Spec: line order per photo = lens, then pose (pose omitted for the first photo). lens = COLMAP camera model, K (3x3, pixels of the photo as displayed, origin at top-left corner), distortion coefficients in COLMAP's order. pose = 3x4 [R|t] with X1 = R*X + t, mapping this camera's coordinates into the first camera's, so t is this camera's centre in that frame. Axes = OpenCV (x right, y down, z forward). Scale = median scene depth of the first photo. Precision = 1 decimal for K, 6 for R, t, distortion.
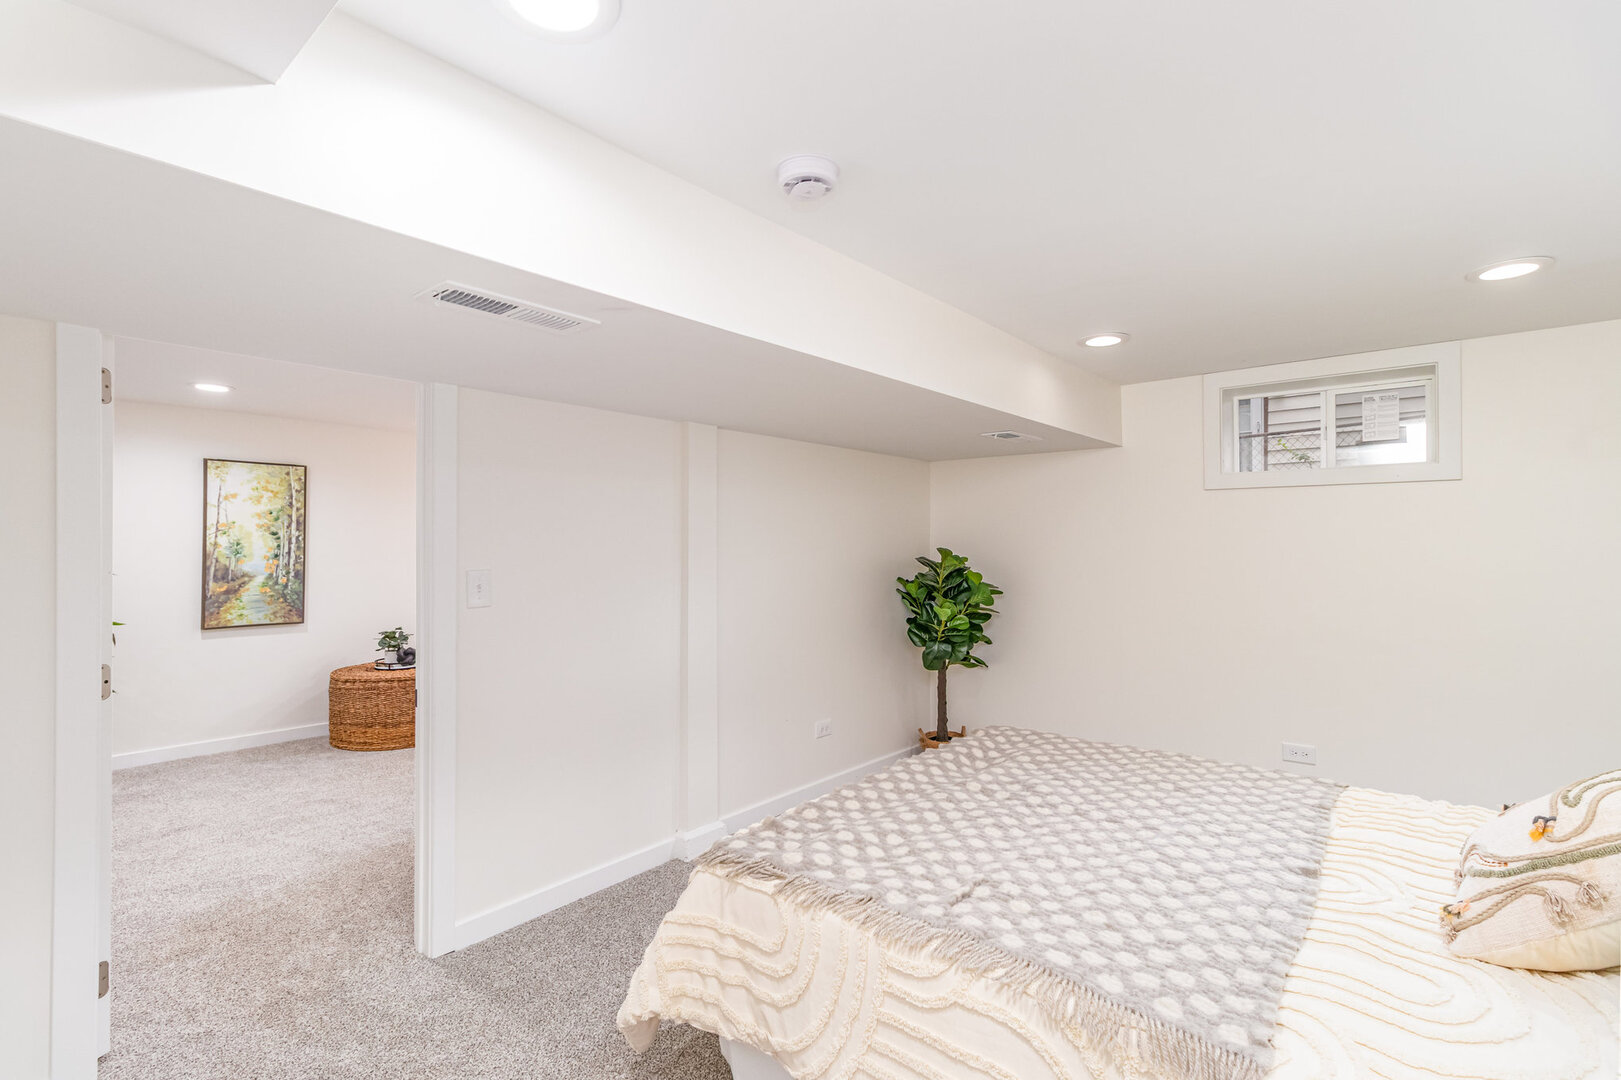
lens RADIAL K [[752.1, 0, 812.4], [0, 752.1, 546.6], [0, 0, 1]] dist [0.001148, 0.000168]
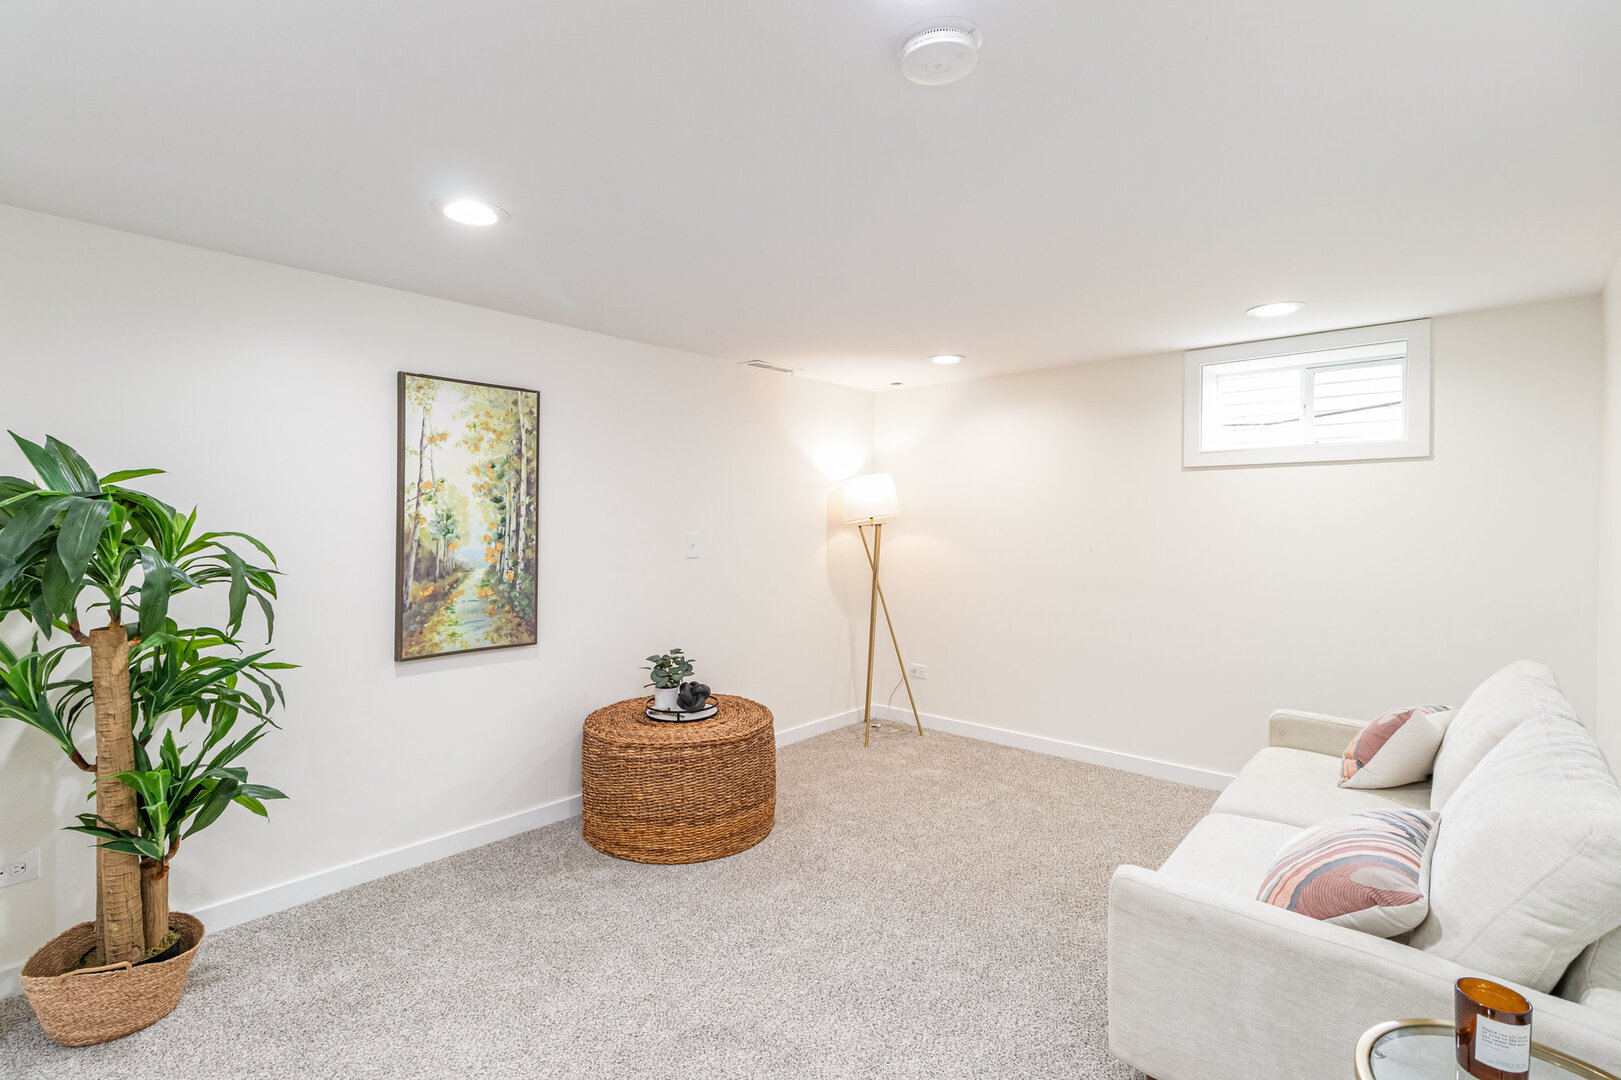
lens RADIAL K [[752.1, 0, 808.4], [0, 752.1, 526.3], [0, 0, 1]] dist [0.001148, 0.000168]
pose [[0.999684, 0.002792, -0.024983, -0.450002], [-0.002575, 0.999959, 0.008703, -0.001771], [0.025007, -0.008636, 0.999650, 0.396662]]
